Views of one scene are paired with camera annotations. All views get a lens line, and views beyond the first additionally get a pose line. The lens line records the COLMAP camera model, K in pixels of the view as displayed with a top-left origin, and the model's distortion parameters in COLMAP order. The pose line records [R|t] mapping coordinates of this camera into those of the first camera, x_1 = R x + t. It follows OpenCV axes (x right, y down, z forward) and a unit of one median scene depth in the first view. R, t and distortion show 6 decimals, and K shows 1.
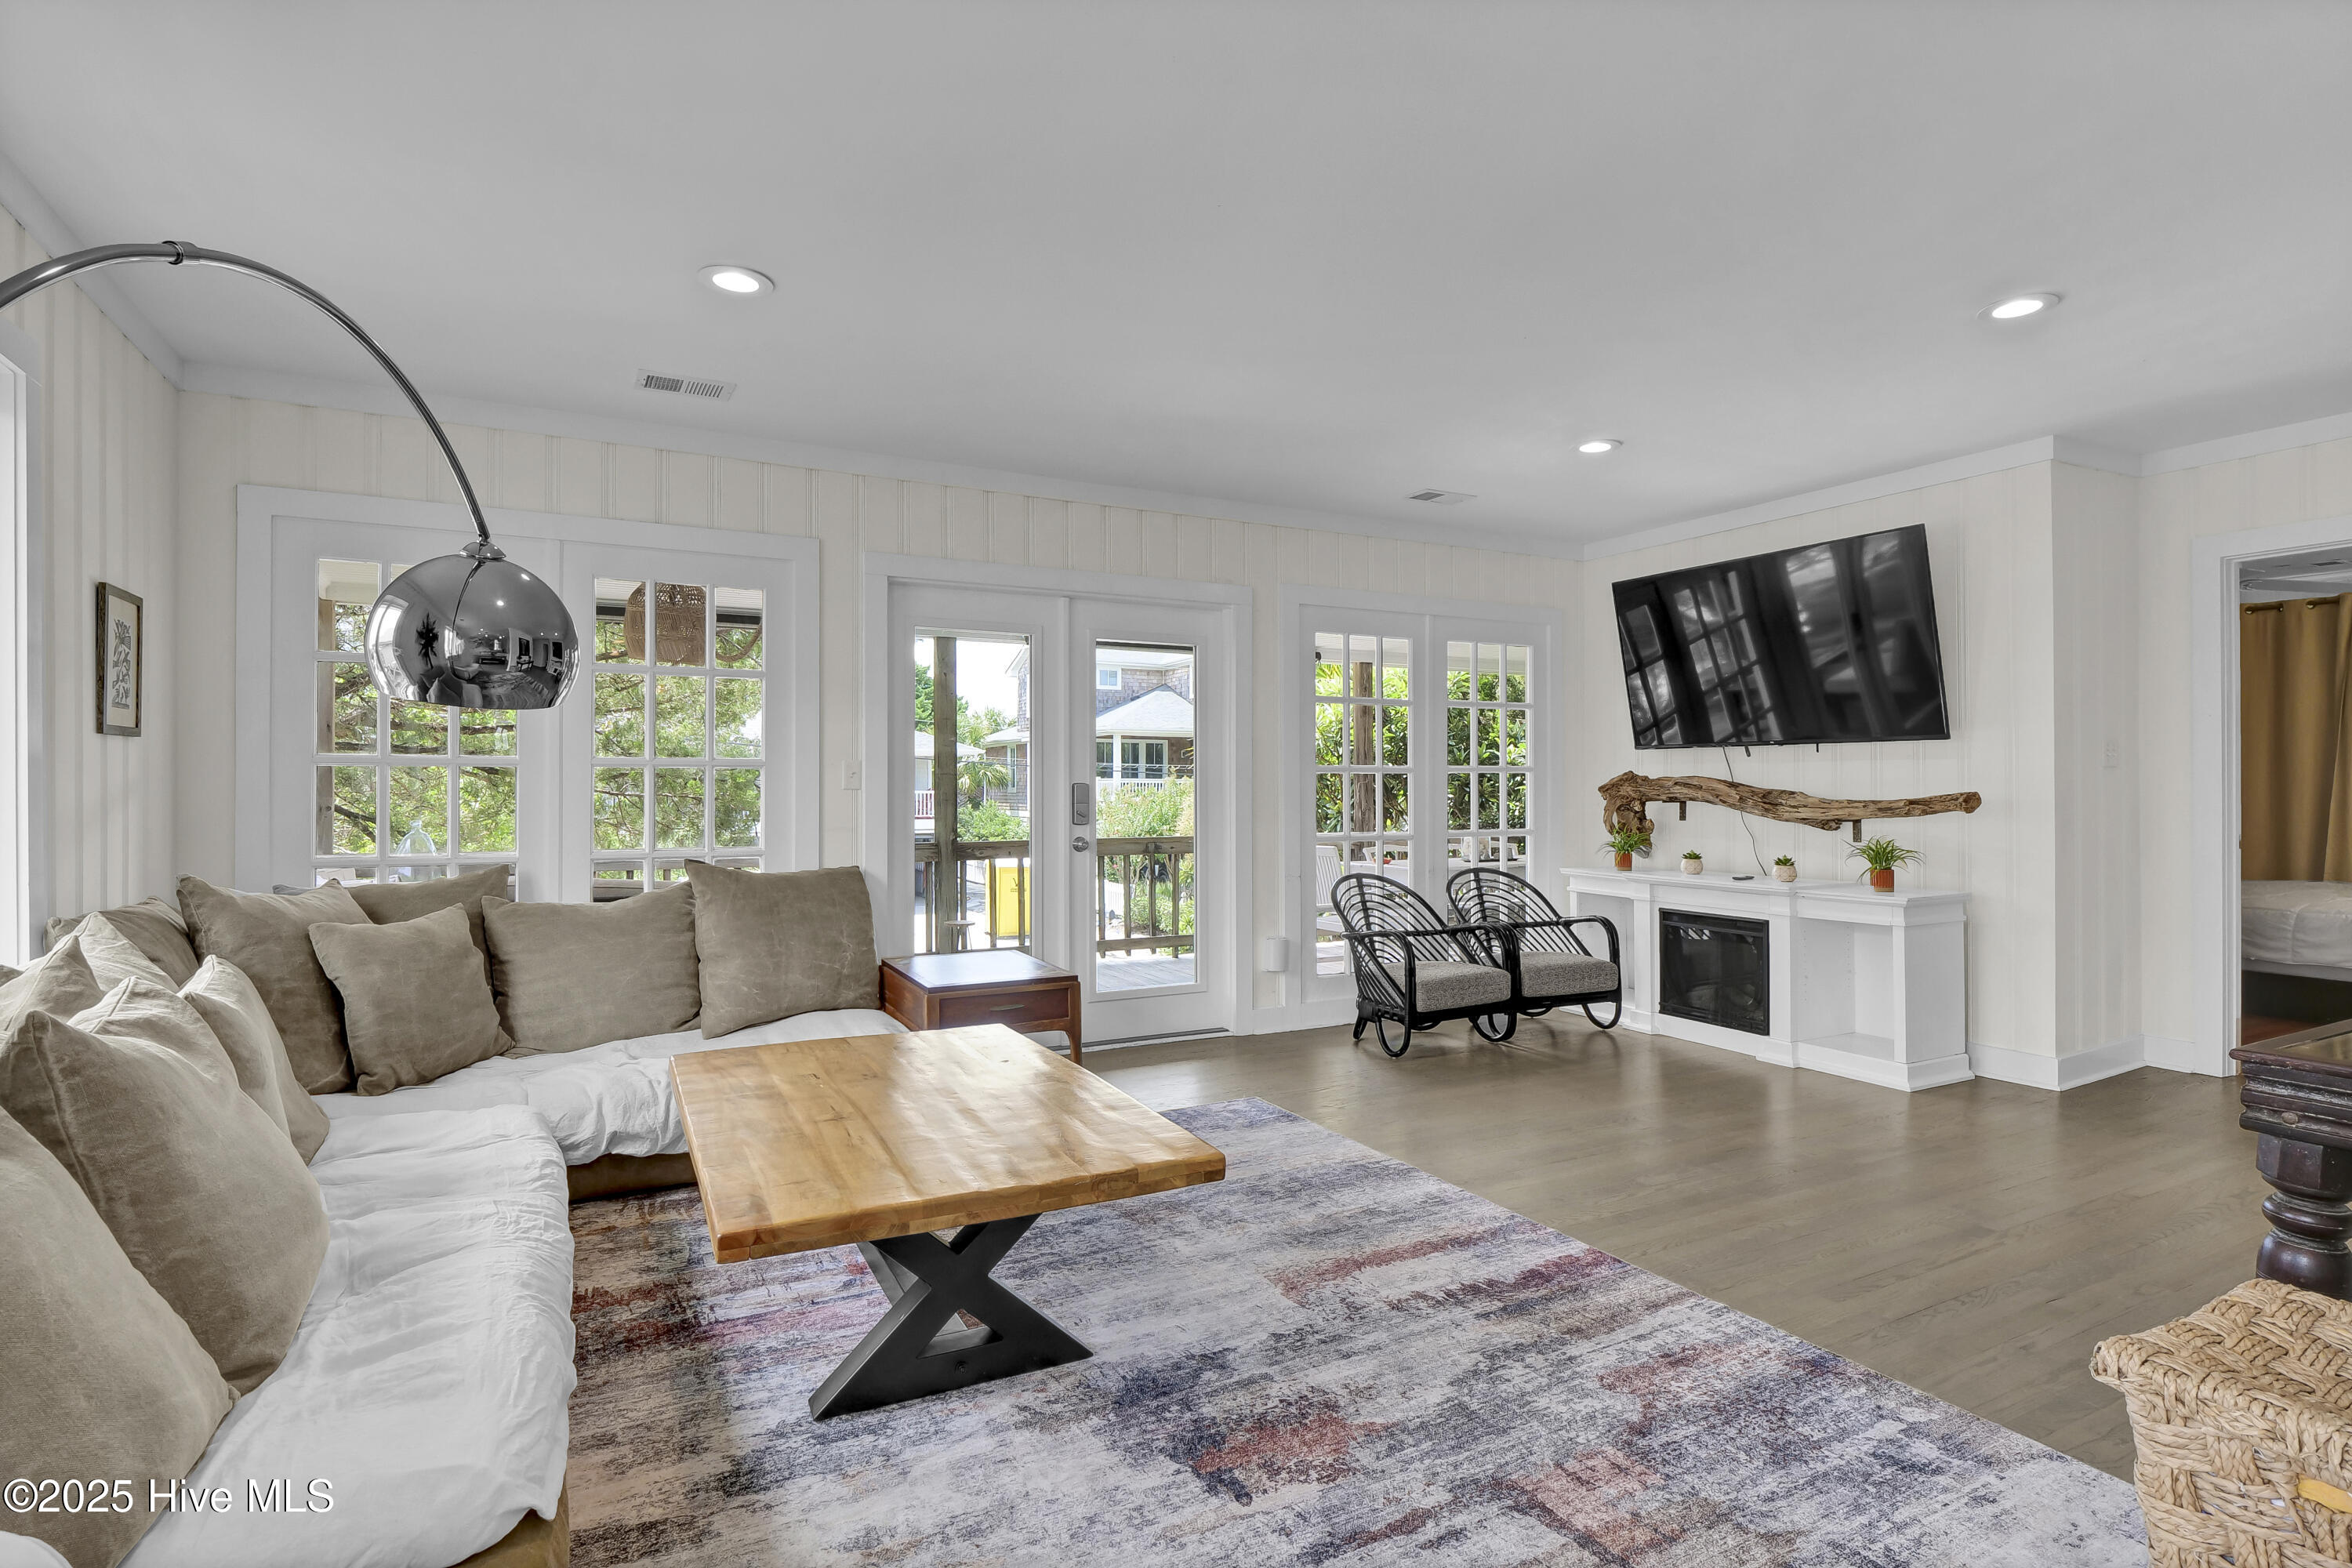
lens RADIAL K [[1161.4, 0, 1164.2], [0, 1161.4, 782.1], [0, 0, 1]] dist [-0.019998, -0.000307]
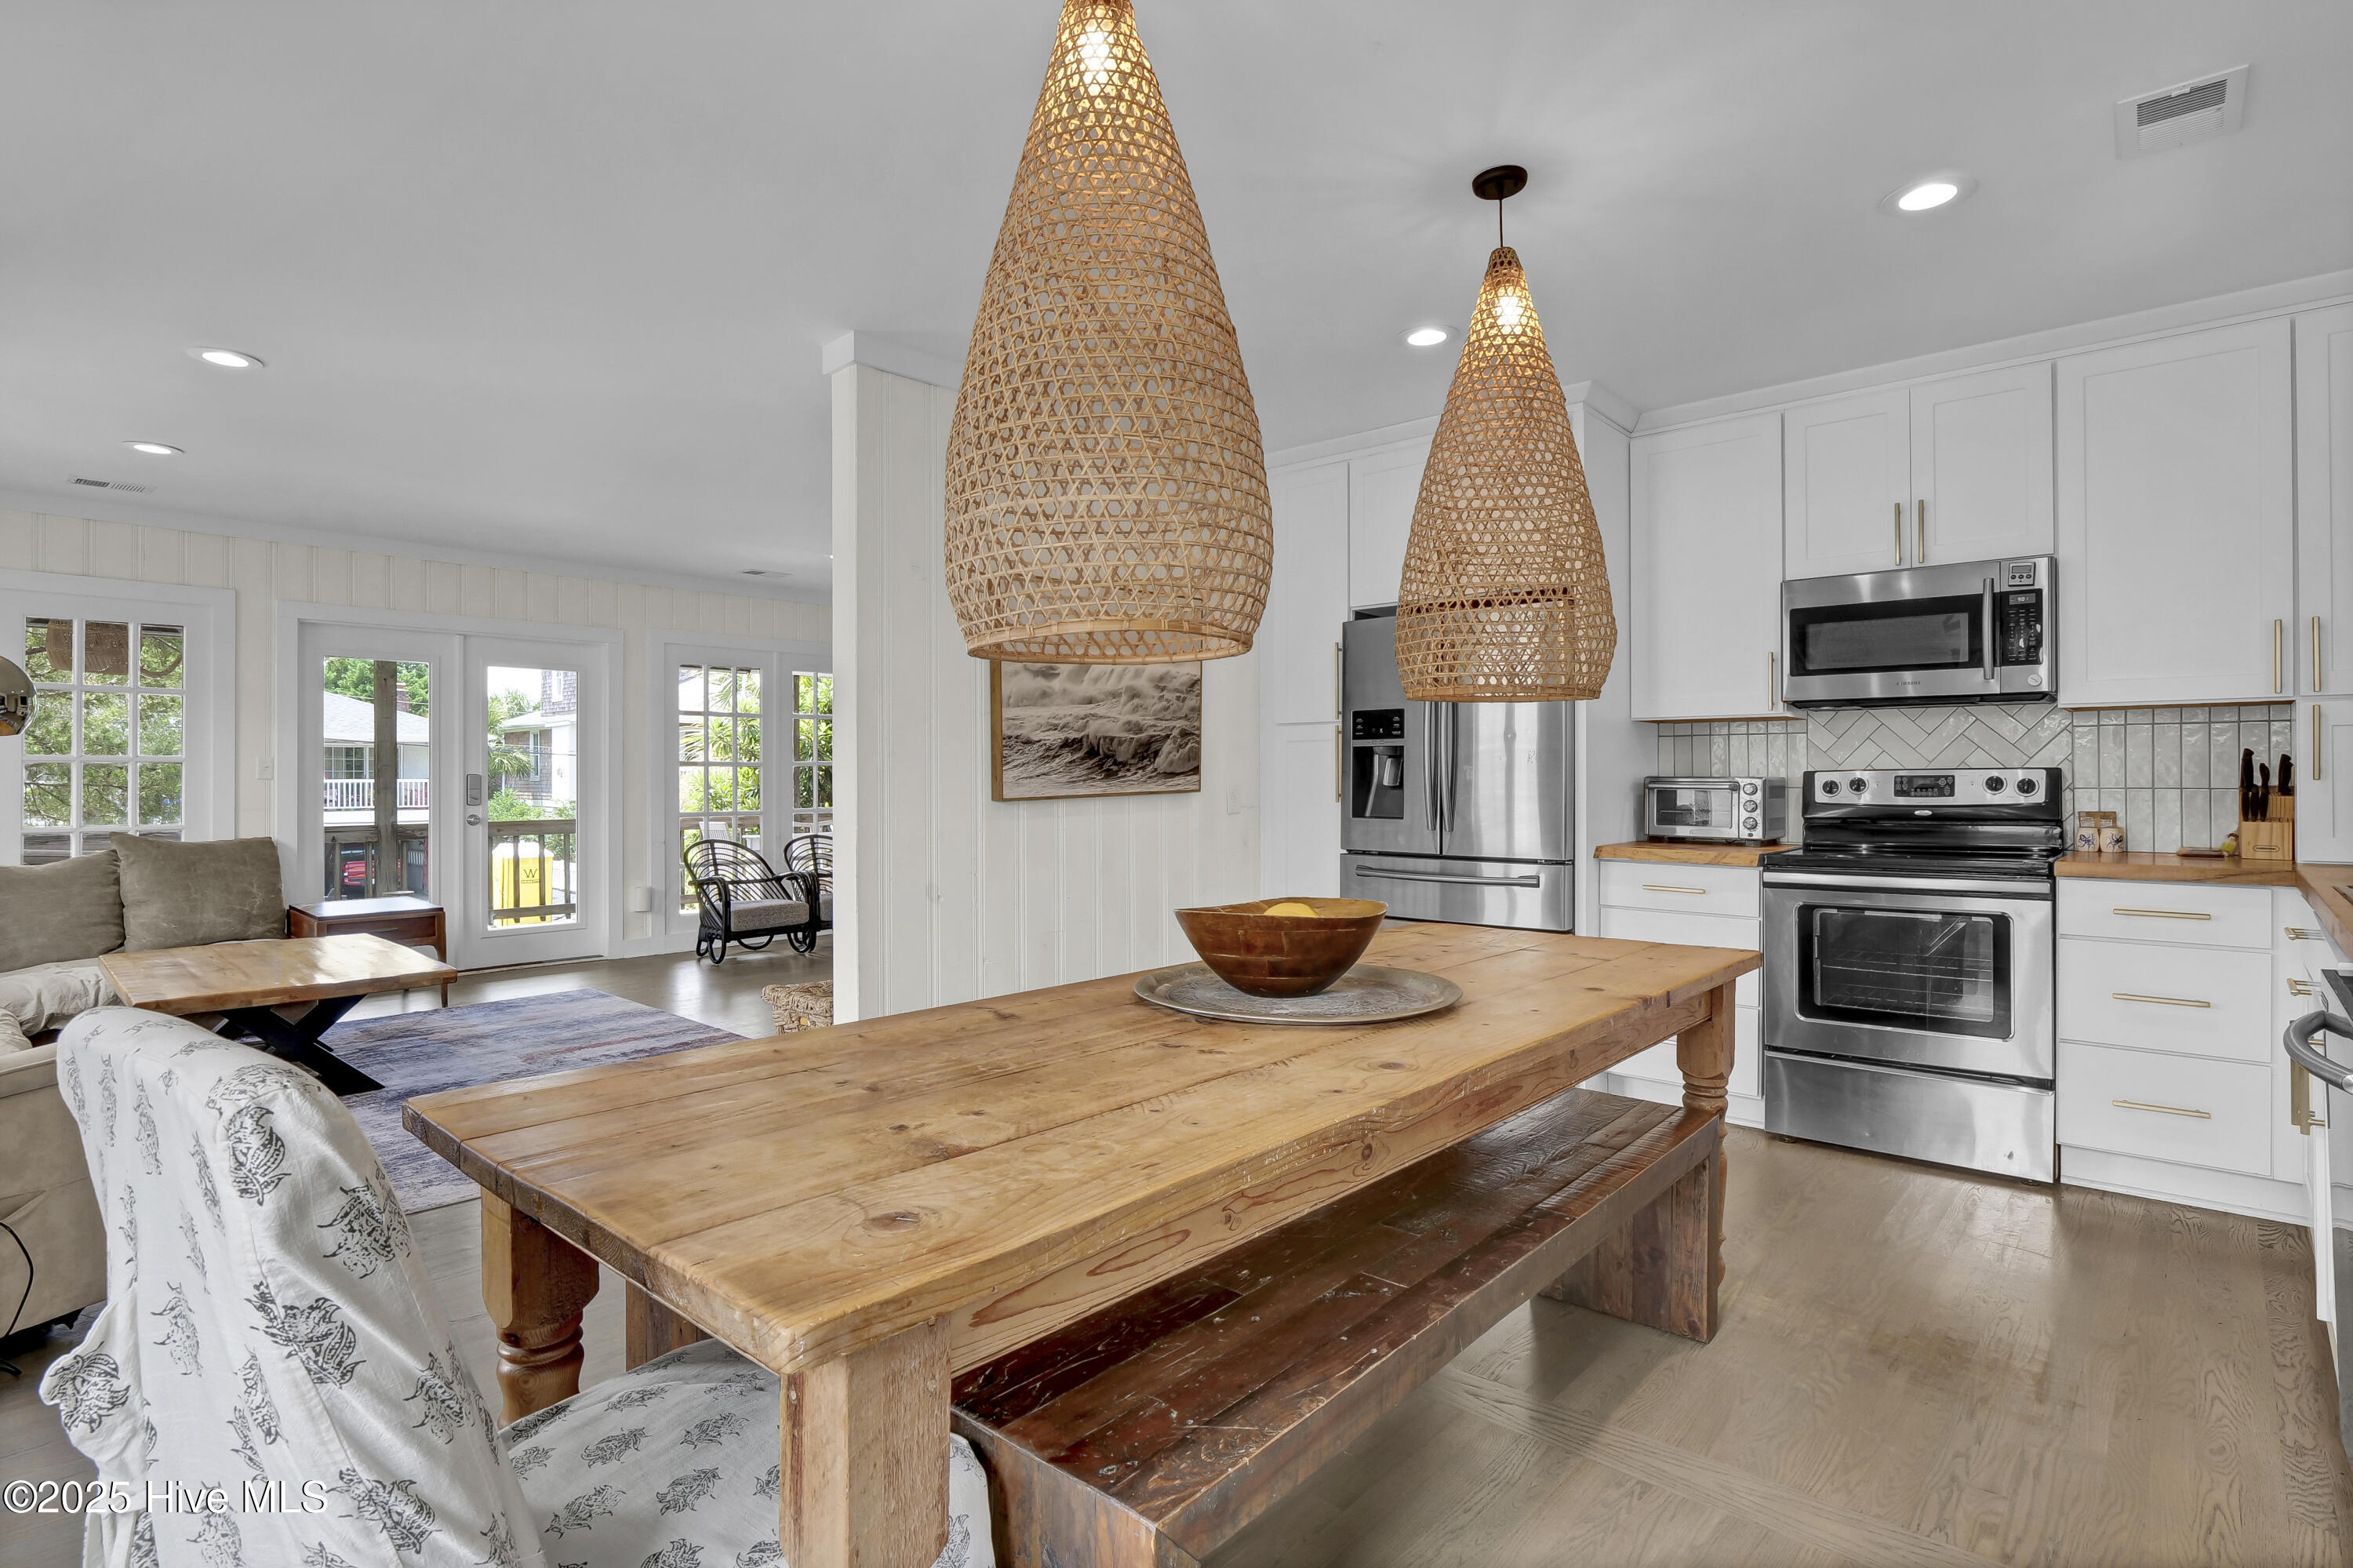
lens RADIAL K [[1161.9, 0, 1175.6], [0, 1161.9, 773.0], [0, 0, 1]] dist [-0.019998, -0.000307]
pose [[0.935485, 0.000949, 0.353366, 0.380547], [-0.001781, 0.999996, 0.002031, -0.008424], [-0.353363, -0.002529, 0.935483, -0.938342]]
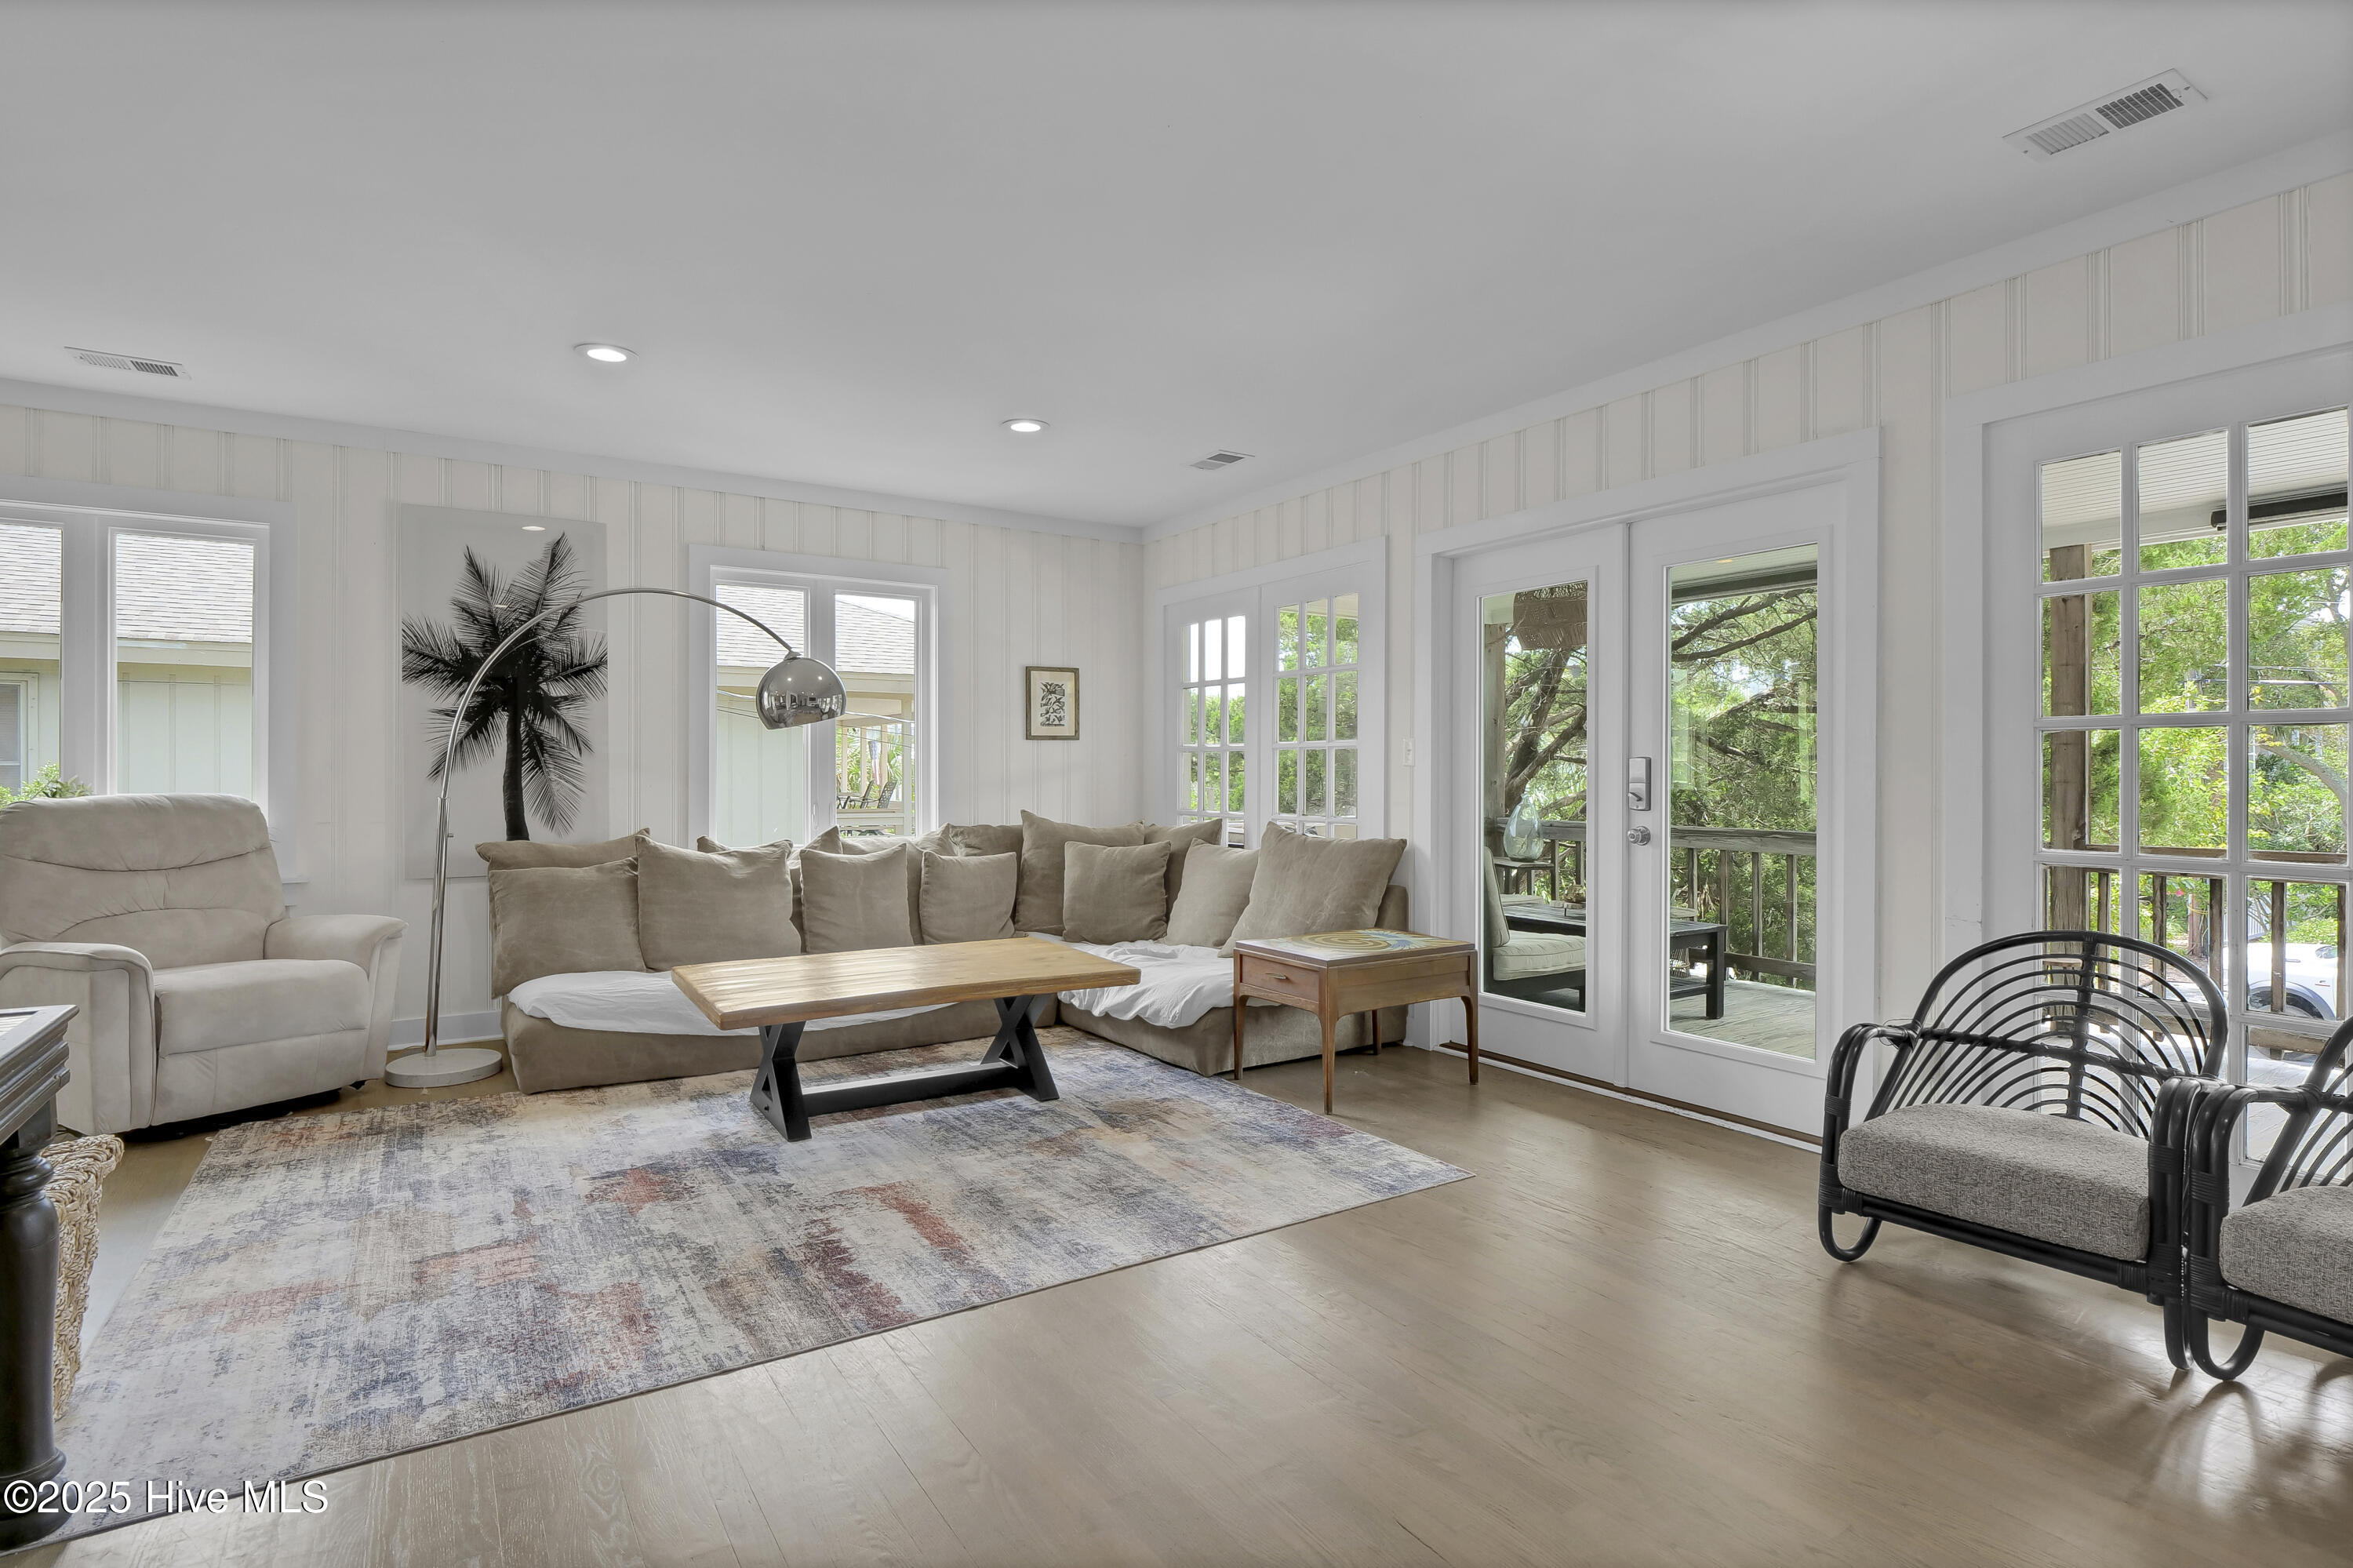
lens RADIAL K [[1161.9, 0, 1184.7], [0, 1161.9, 779.0], [0, 0, 1]] dist [-0.019998, -0.000307]
pose [[0.106158, 0.007030, -0.994324, 1.181598], [0.004574, 0.999961, 0.007558, 0.013771], [0.994339, -0.005350, 0.106122, 1.080215]]
